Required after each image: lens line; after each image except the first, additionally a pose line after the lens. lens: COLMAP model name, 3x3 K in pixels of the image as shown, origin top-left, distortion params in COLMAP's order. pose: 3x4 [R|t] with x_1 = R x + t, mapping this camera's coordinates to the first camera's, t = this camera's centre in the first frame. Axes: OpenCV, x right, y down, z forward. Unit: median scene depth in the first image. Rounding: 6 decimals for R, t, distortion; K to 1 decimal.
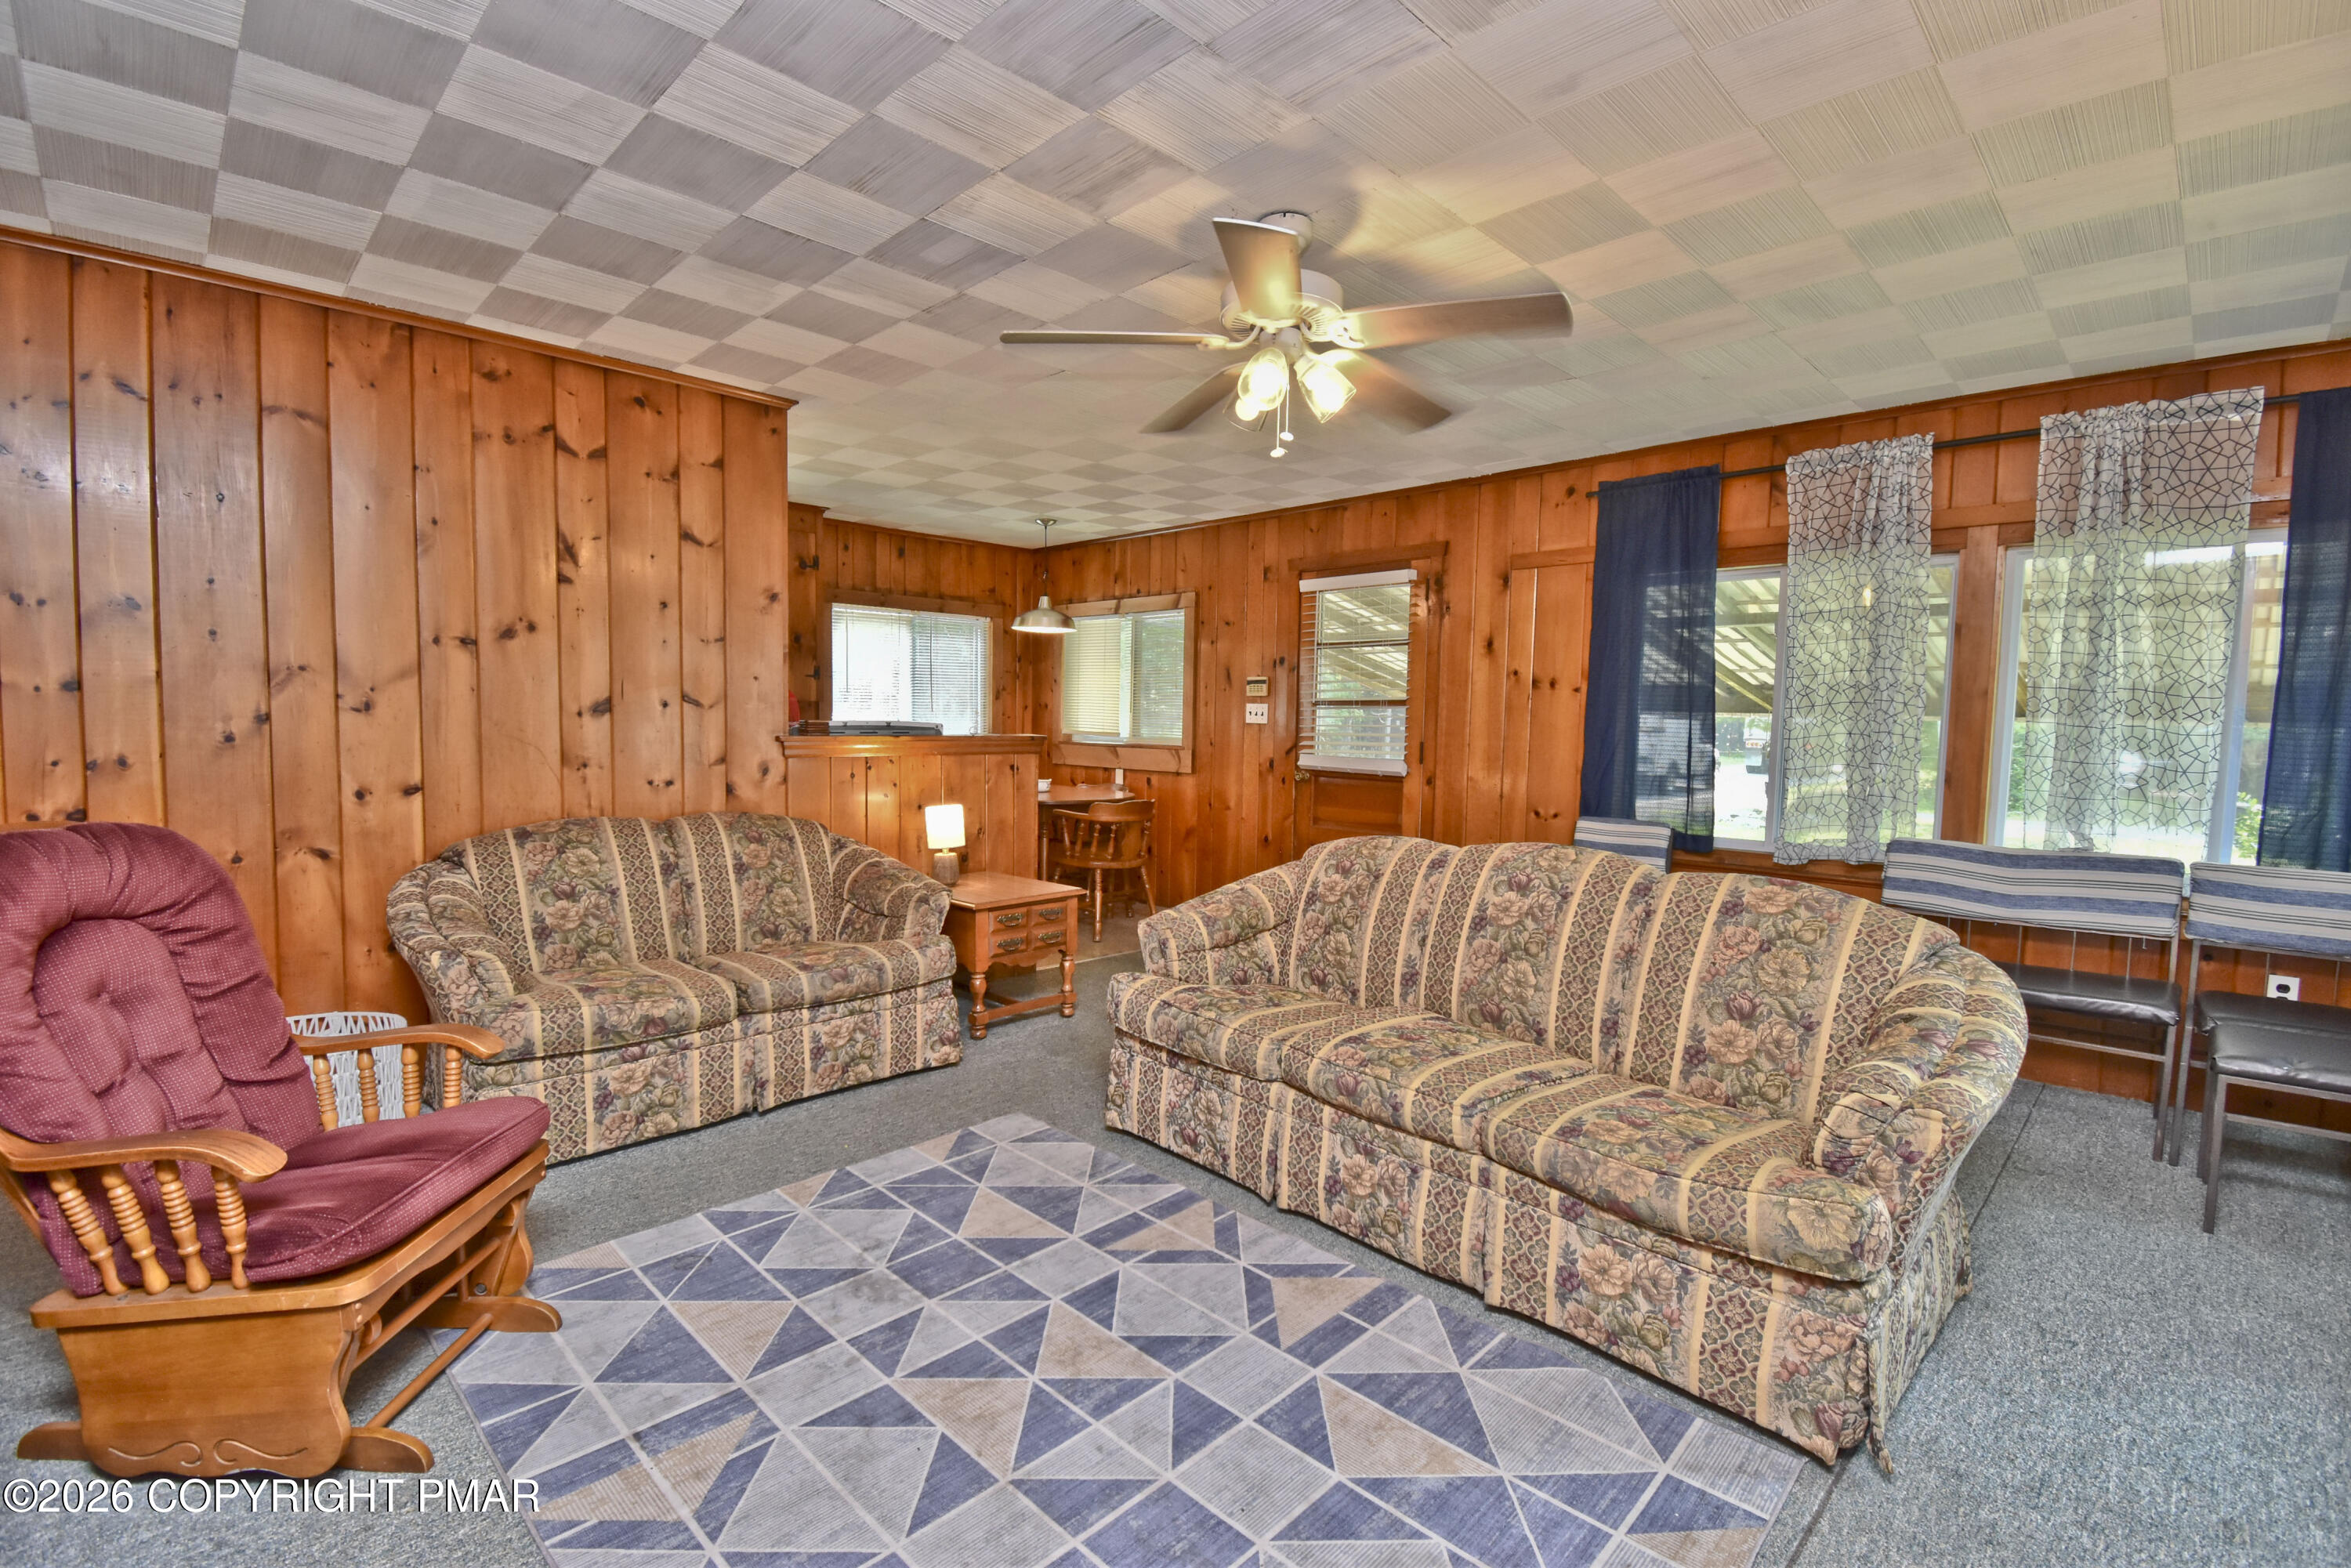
lens RADIAL K [[1045.9, 0, 1176.5], [0, 1045.9, 787.8], [0, 0, 1]] dist [-0.001055, -0.011394]
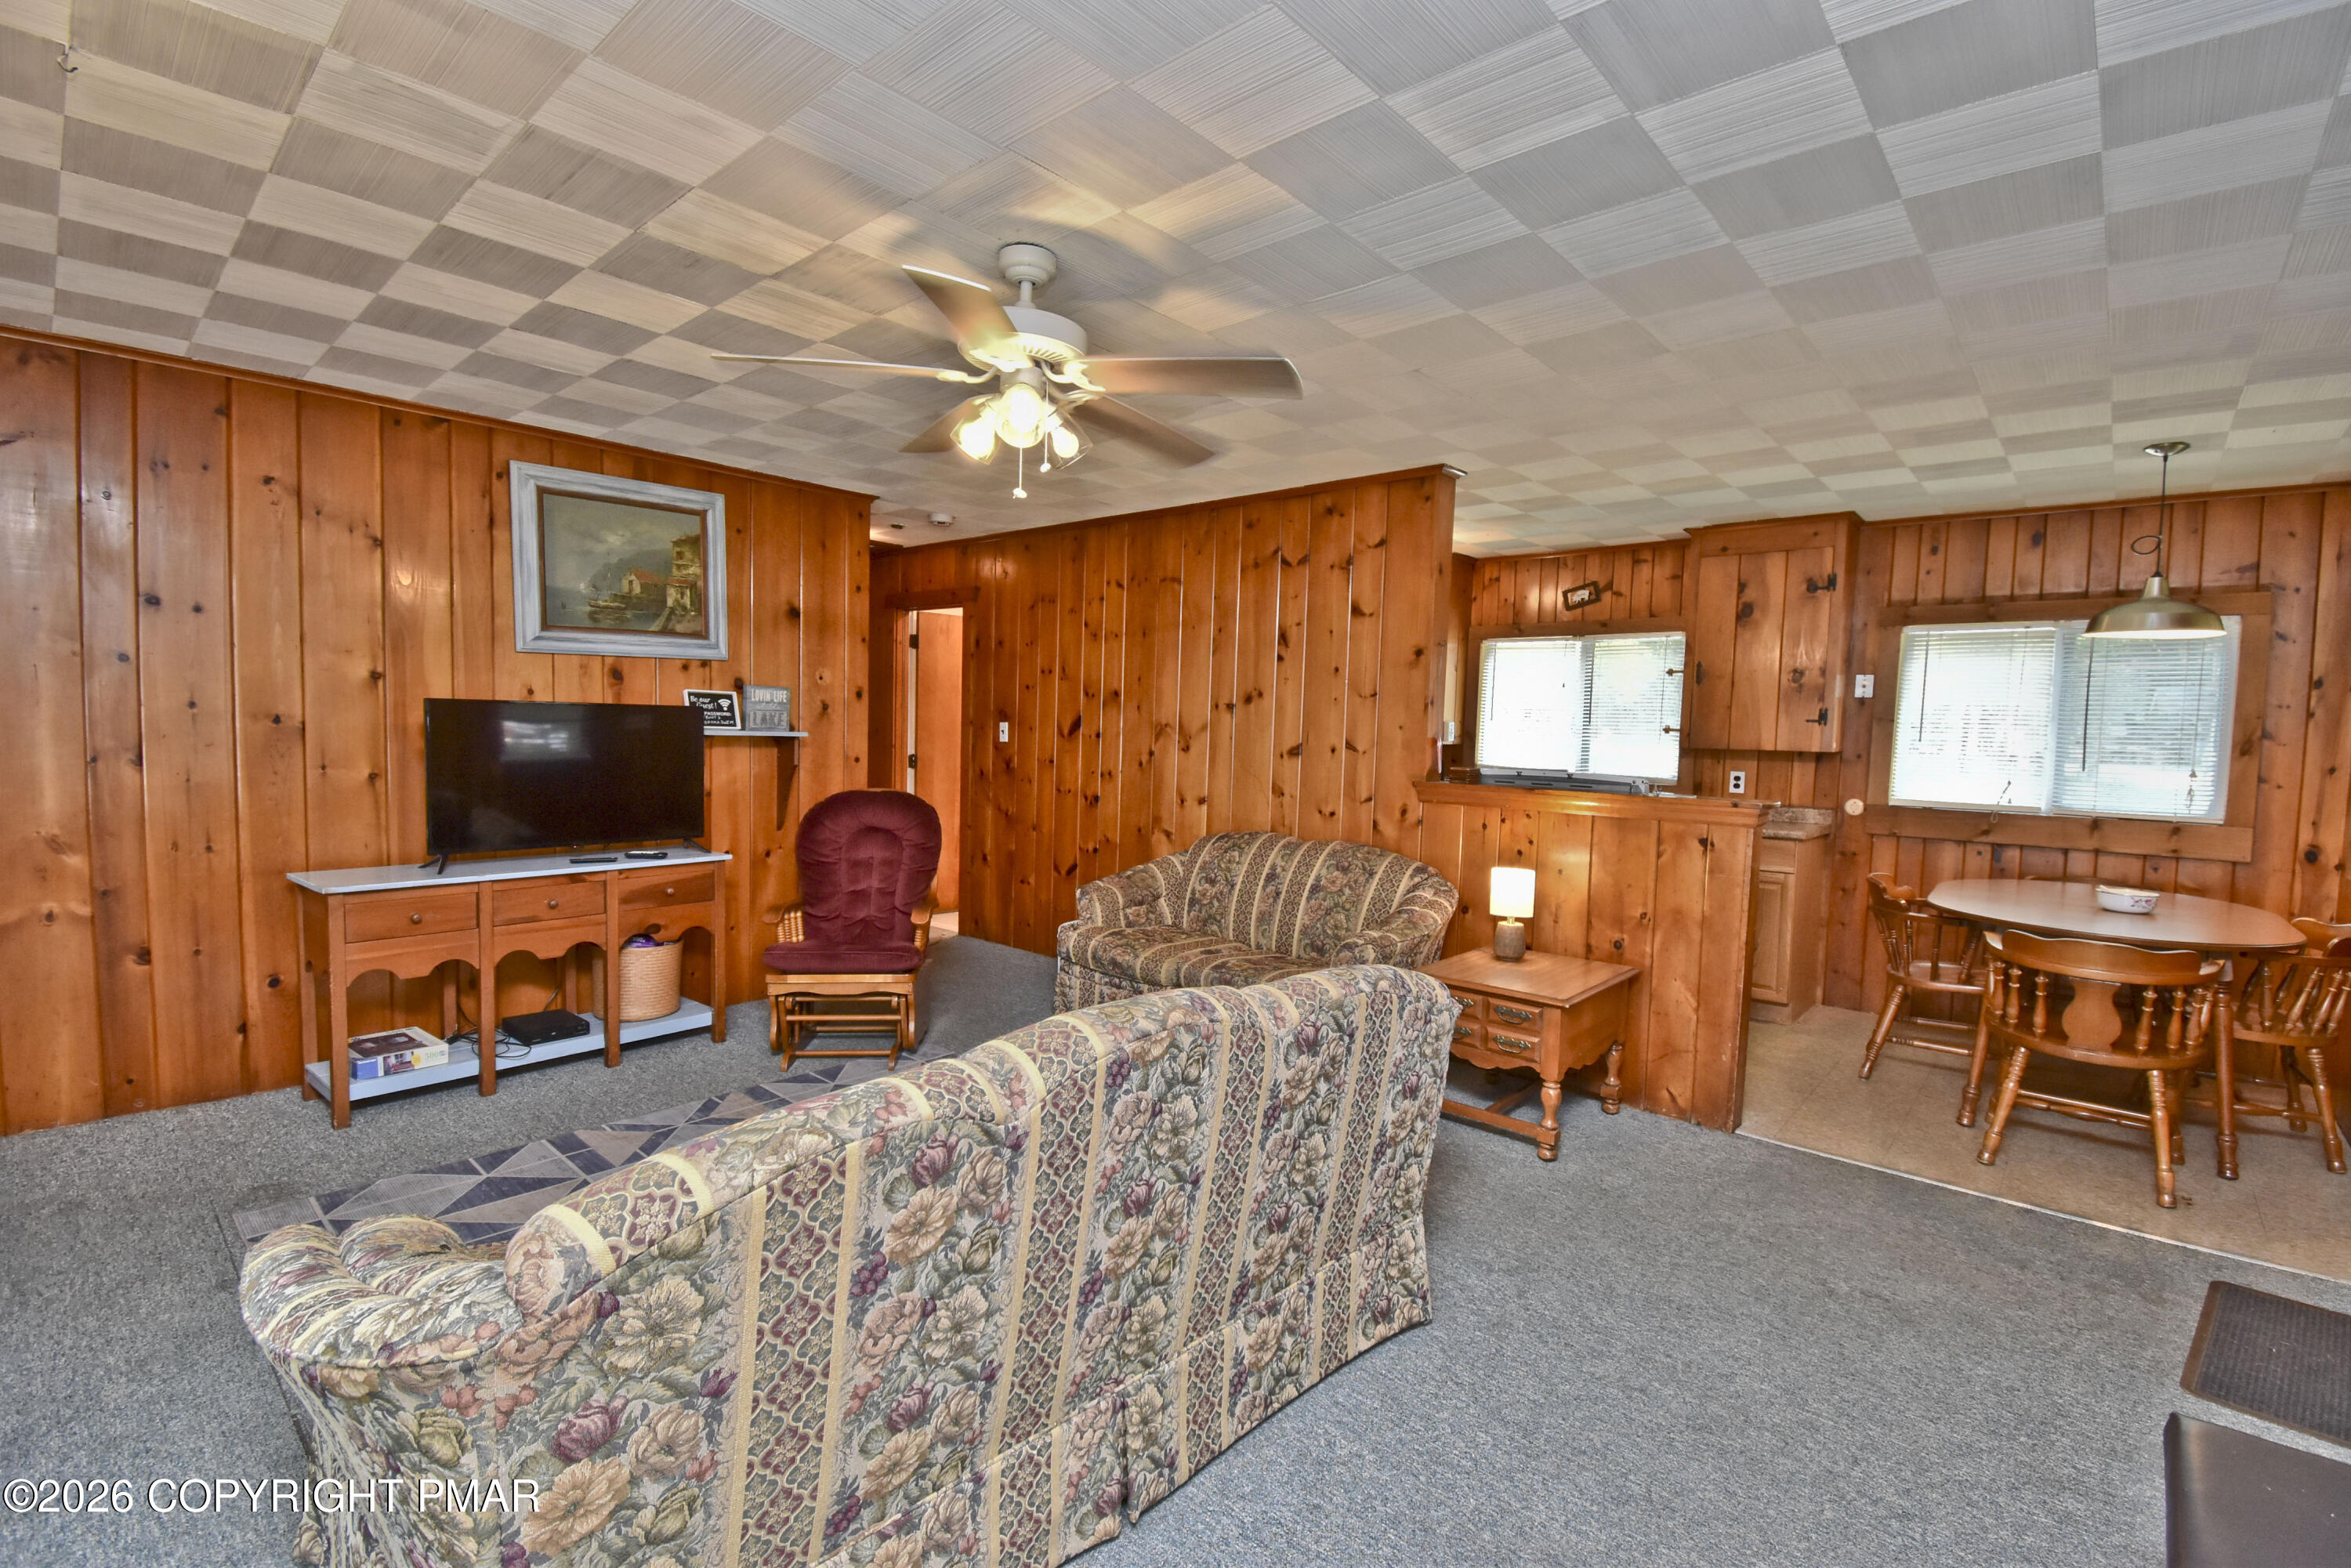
lens RADIAL K [[1045.9, 0, 1172.6], [0, 1045.9, 788.0], [0, 0, 1]] dist [-0.001055, -0.011394]
pose [[0.027055, 0.045938, -0.998578, 0.688776], [-0.093078, 0.994719, 0.043239, -0.066322], [0.995291, 0.091776, 0.031188, 0.725420]]
